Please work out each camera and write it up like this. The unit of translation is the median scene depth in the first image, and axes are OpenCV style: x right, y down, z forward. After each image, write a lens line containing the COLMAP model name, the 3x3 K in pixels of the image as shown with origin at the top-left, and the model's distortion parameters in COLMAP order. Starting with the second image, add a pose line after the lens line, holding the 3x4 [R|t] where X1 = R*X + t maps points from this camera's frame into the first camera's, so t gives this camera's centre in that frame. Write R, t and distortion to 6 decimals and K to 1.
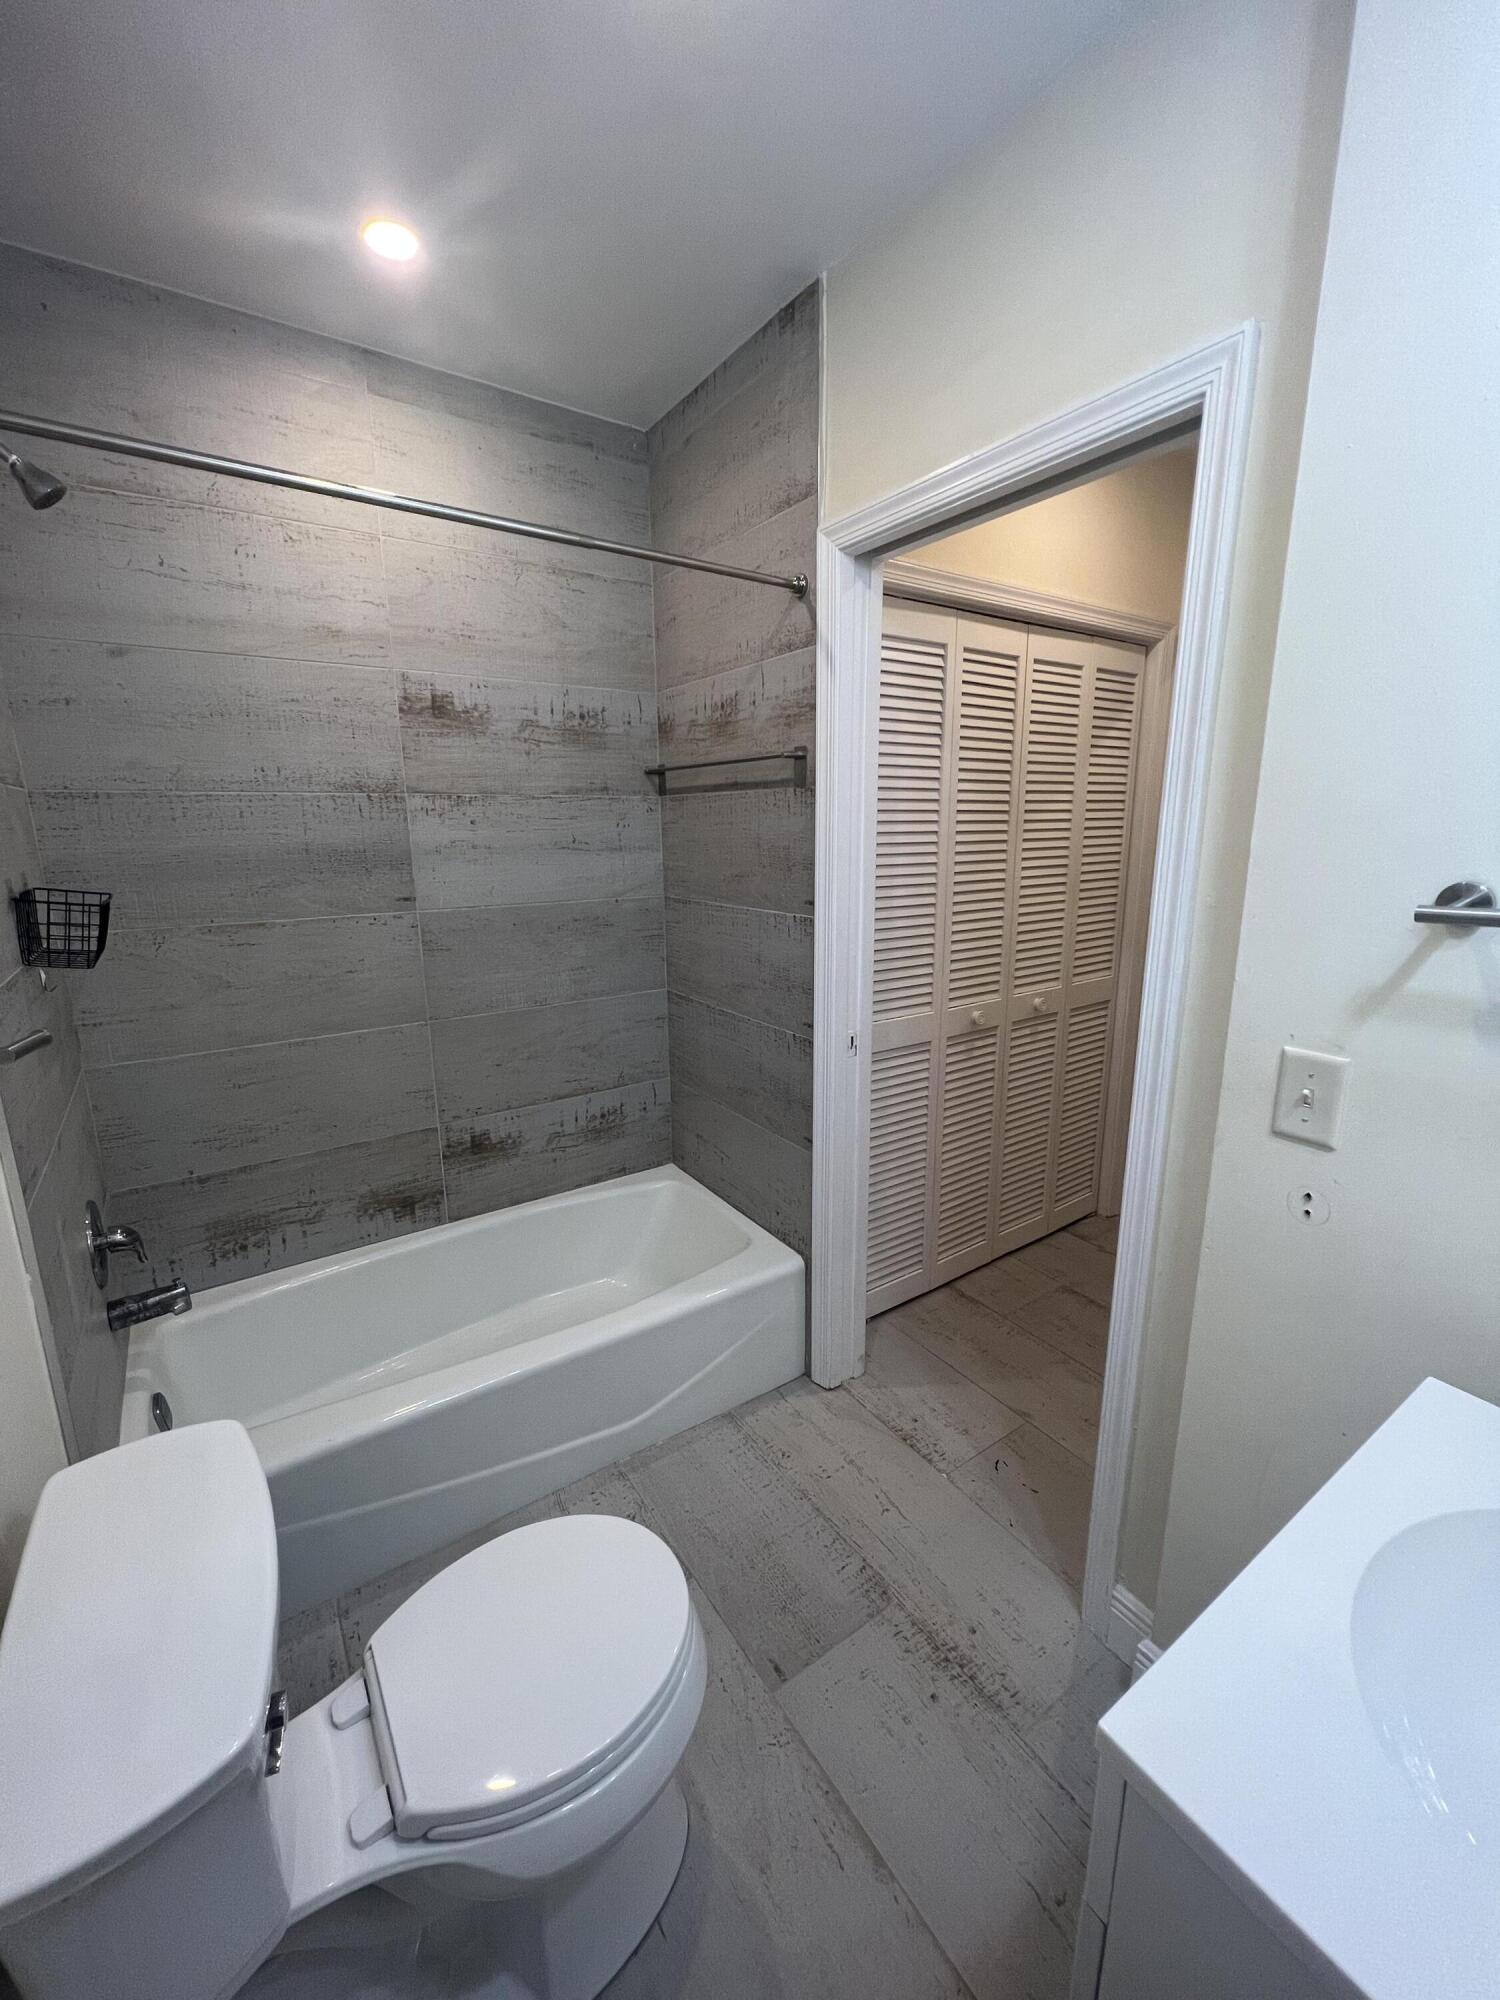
lens RADIAL K [[797.6, 0, 750.0], [0, 797.6, 1000.0], [0, 0, 1]] dist [-0.001140, -0.000428]
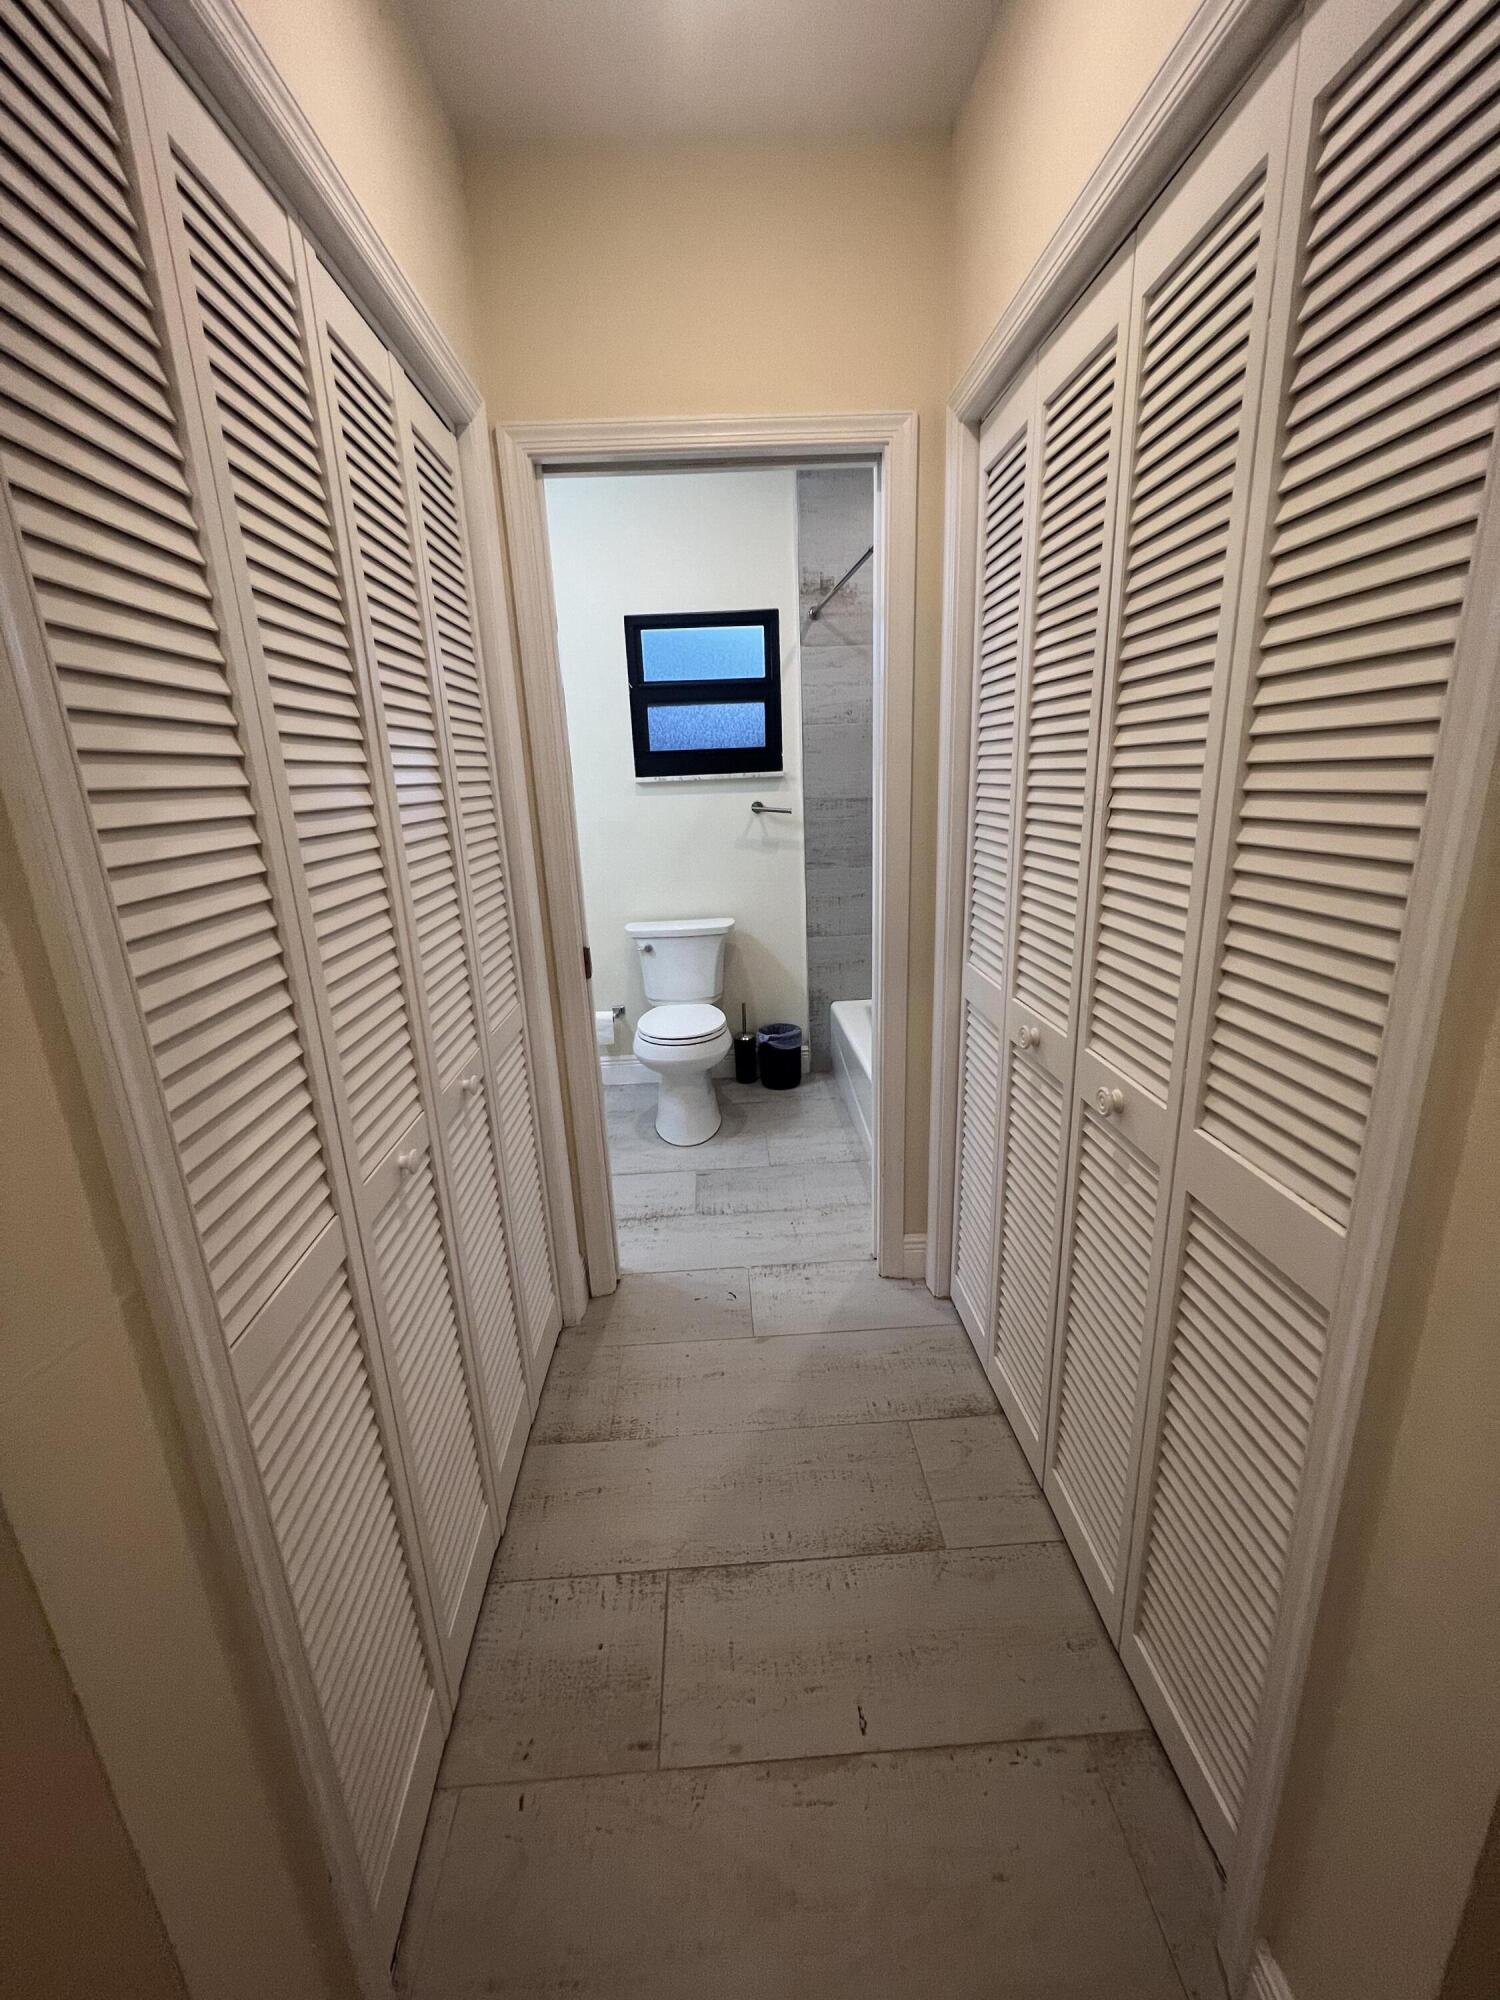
lens RADIAL K [[797.6, 0, 750.0], [0, 797.6, 1000.0], [0, 0, 1]] dist [-0.001140, -0.000428]
pose [[-0.517616, 0.262124, -0.814472, 1.705433], [-0.141257, 0.912674, 0.383501, -0.401104], [0.843872, 0.313556, -0.435388, 2.092953]]
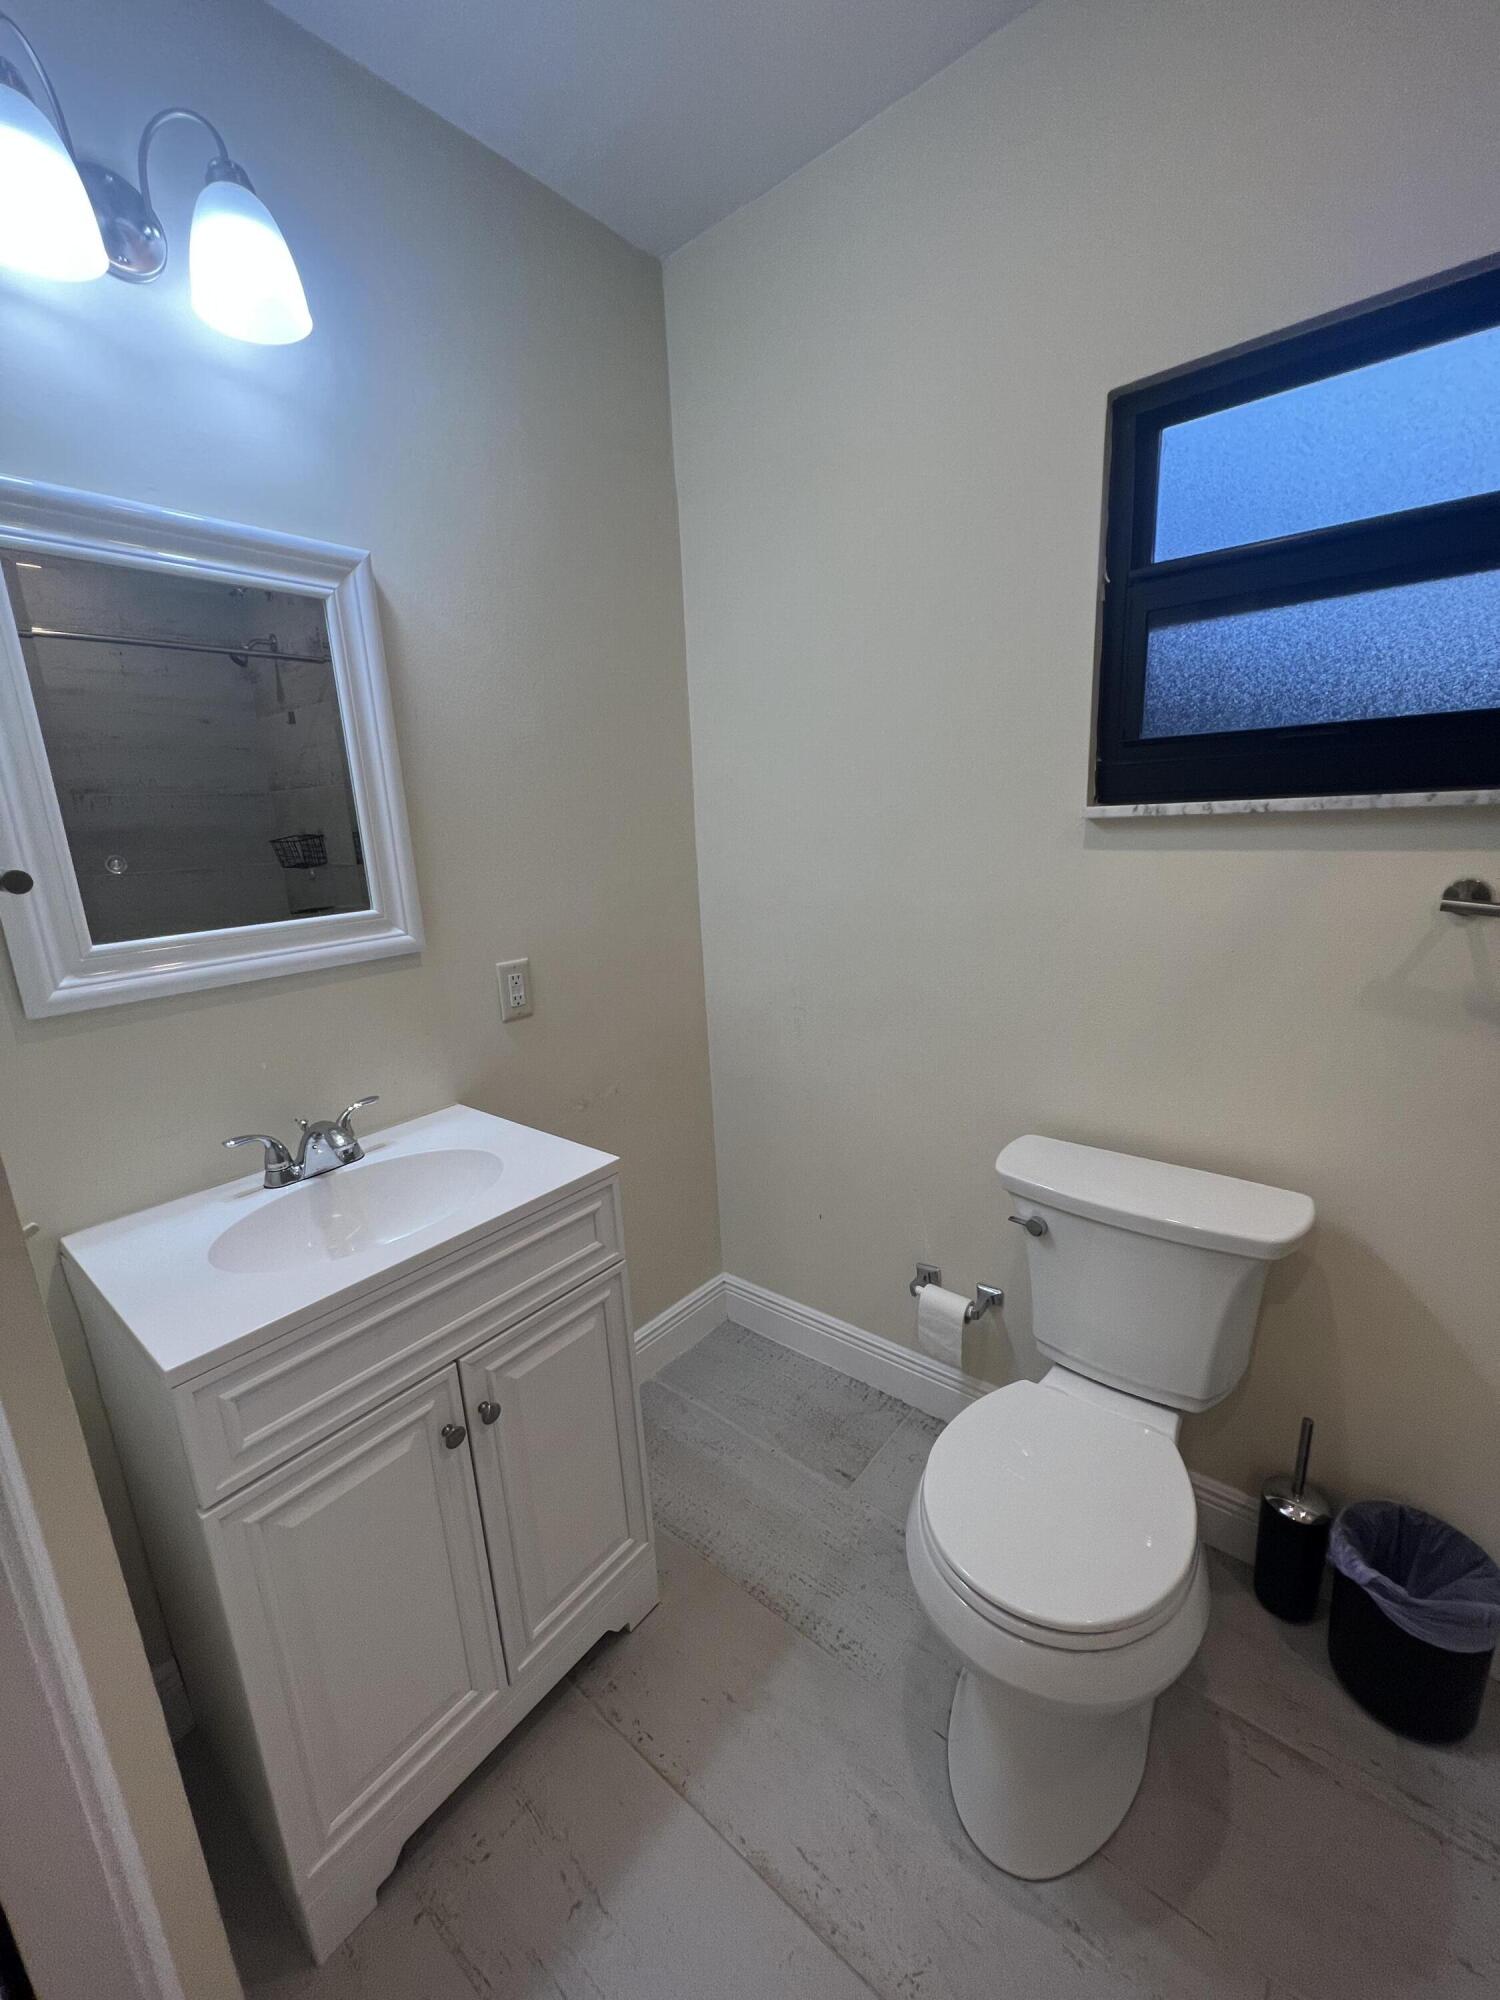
lens RADIAL K [[797.6, 0, 750.0], [0, 797.6, 1000.0], [0, 0, 1]] dist [-0.001140, -0.000428]
pose [[-0.956117, 0.119227, -0.267630, 0.282795], [-0.006980, 0.903927, 0.427630, -0.224787], [0.292903, 0.410732, -0.863427, 1.281571]]
